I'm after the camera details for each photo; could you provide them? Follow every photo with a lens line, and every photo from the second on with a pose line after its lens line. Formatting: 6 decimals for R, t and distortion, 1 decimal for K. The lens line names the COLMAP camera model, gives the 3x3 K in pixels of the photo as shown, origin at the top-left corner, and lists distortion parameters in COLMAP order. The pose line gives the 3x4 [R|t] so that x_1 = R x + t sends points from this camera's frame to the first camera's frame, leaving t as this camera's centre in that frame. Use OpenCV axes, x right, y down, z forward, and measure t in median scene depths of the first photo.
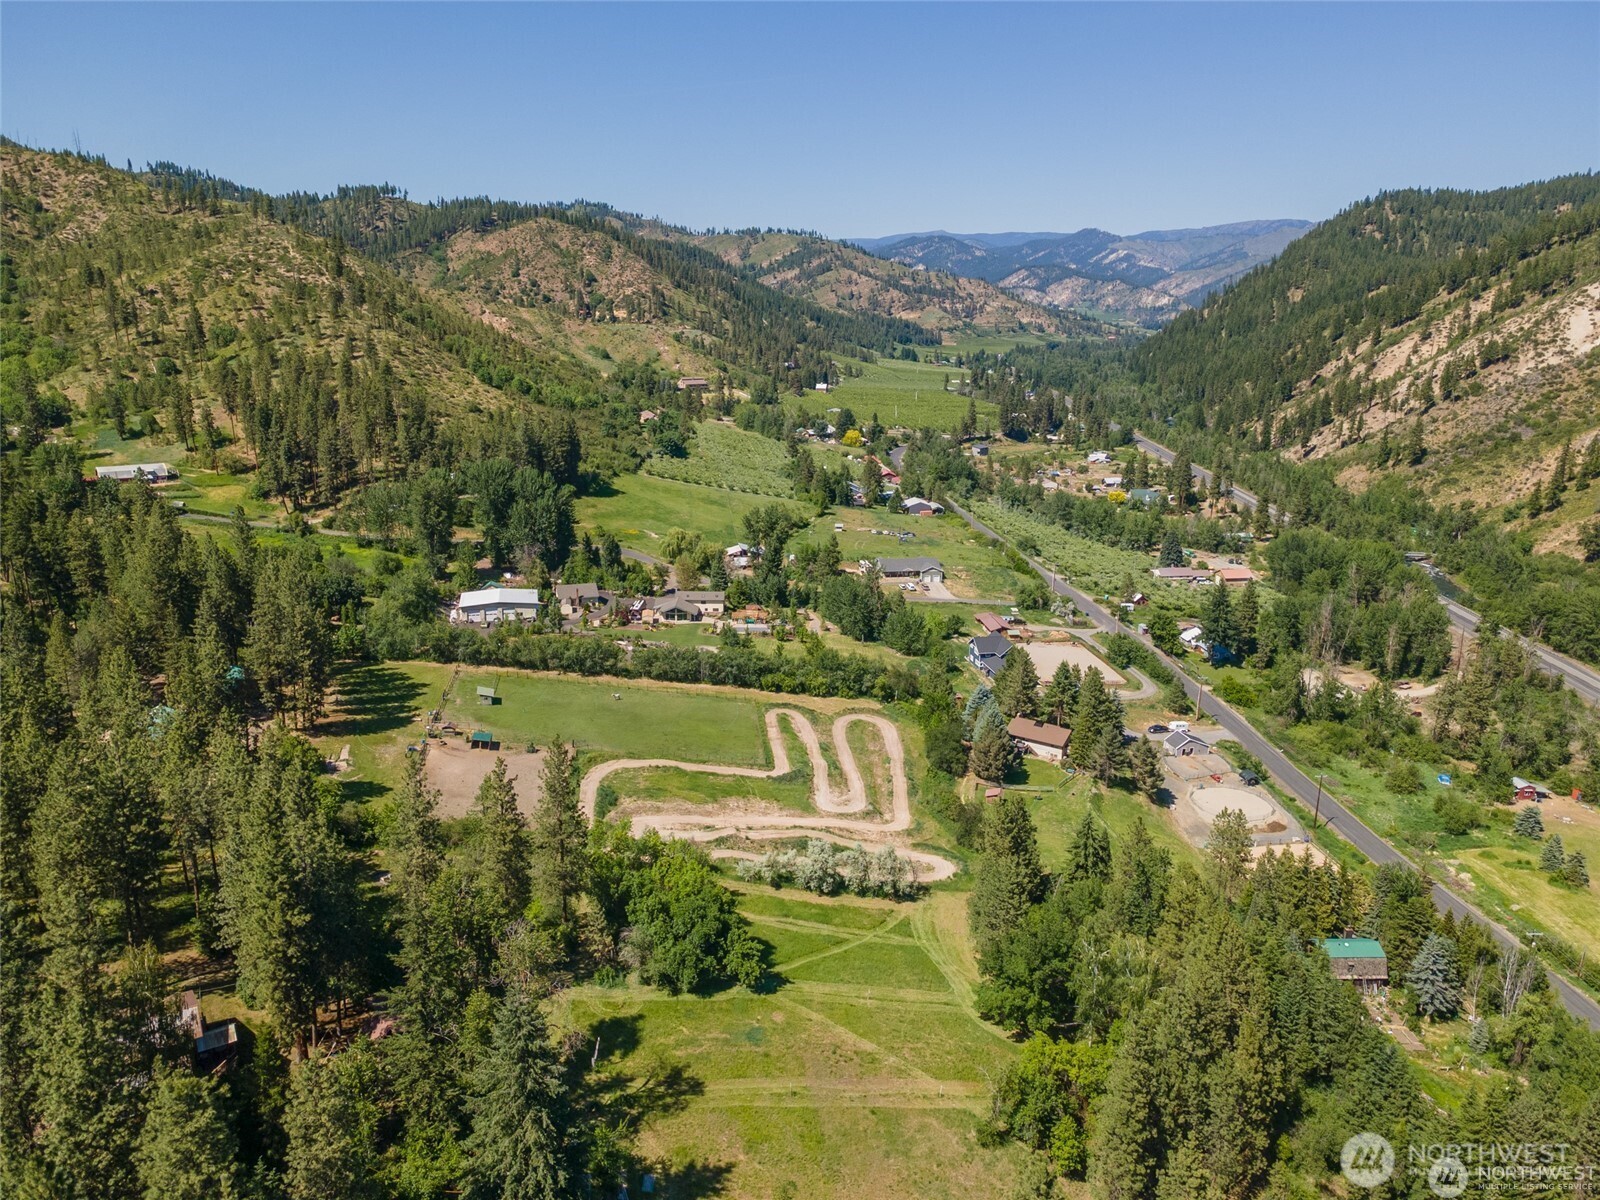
lens RADIAL K [[1136.0, 0, 806.1], [0, 1136.0, 600.2], [0, 0, 1]] dist [0.048682, 0.005179]
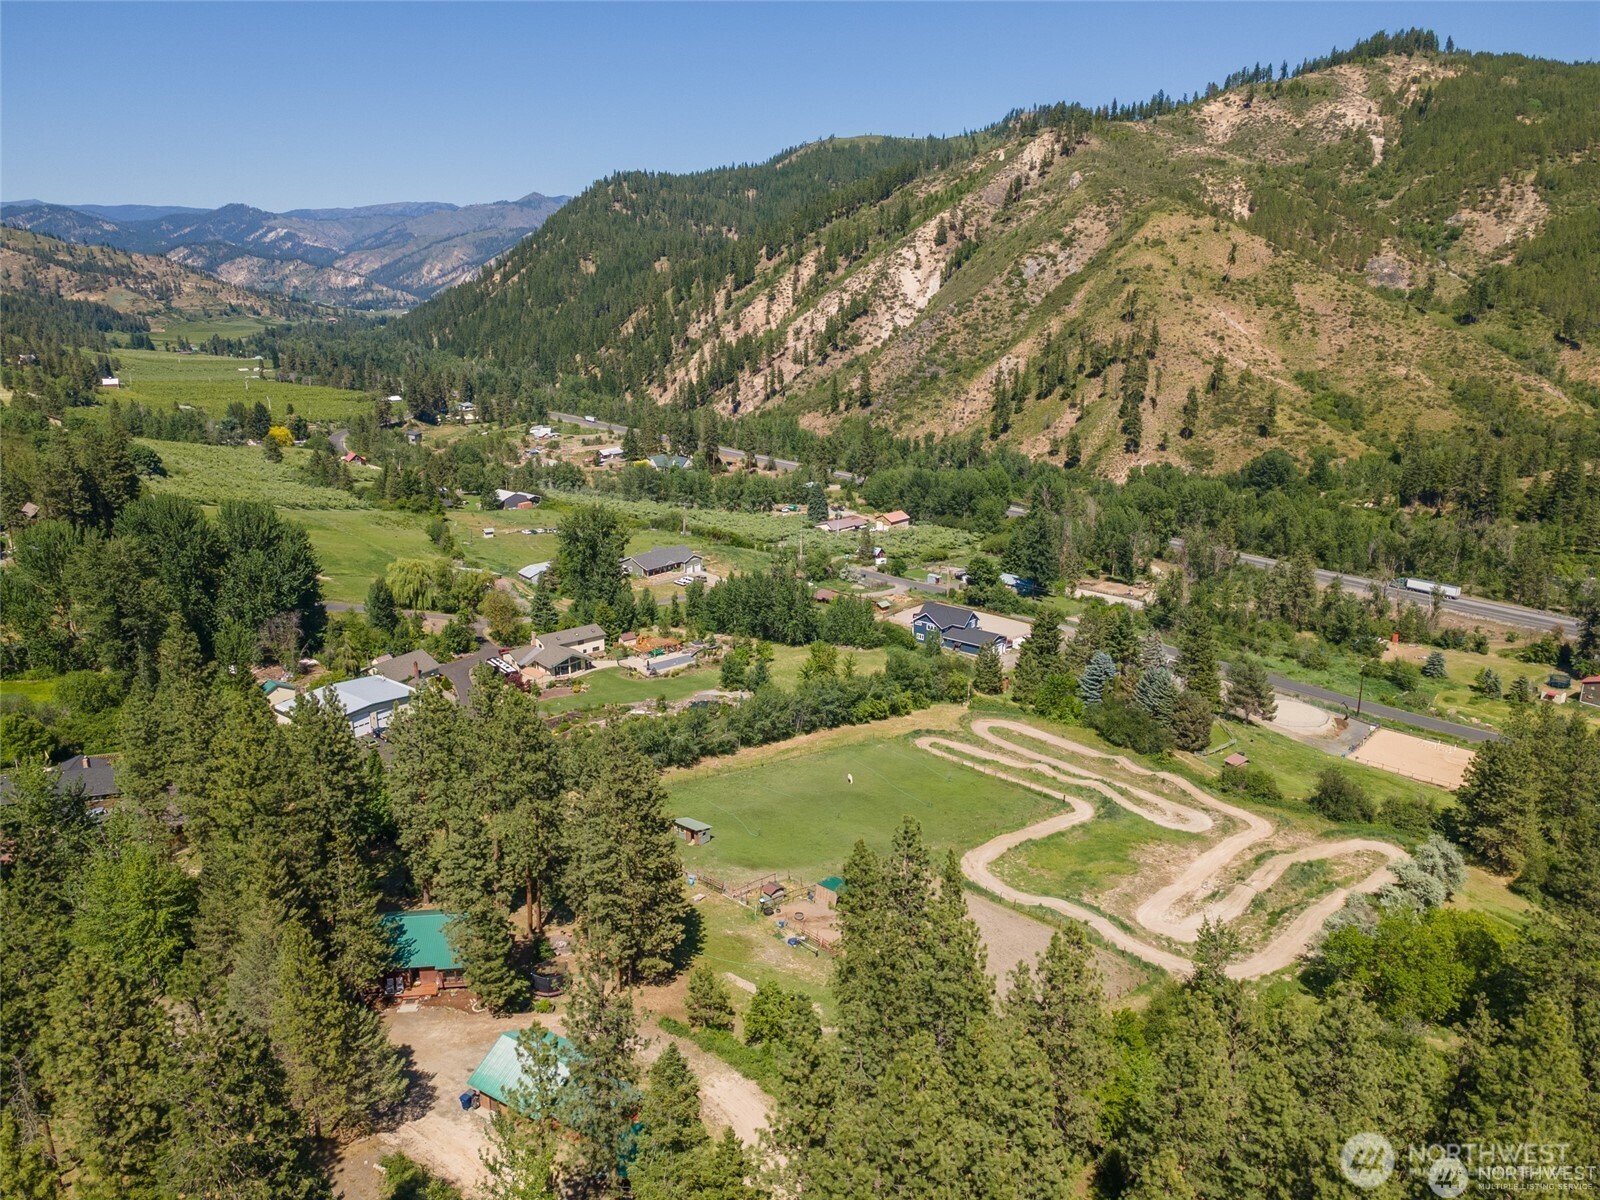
lens RADIAL K [[1136.0, 0, 797.1], [0, 1136.0, 601.0], [0, 0, 1]] dist [0.048682, 0.005179]
pose [[0.787299, -0.189529, 0.586719, -0.142800], [0.180354, 0.980753, 0.074804, -0.019093], [-0.589604, 0.046924, 0.806329, 0.111569]]
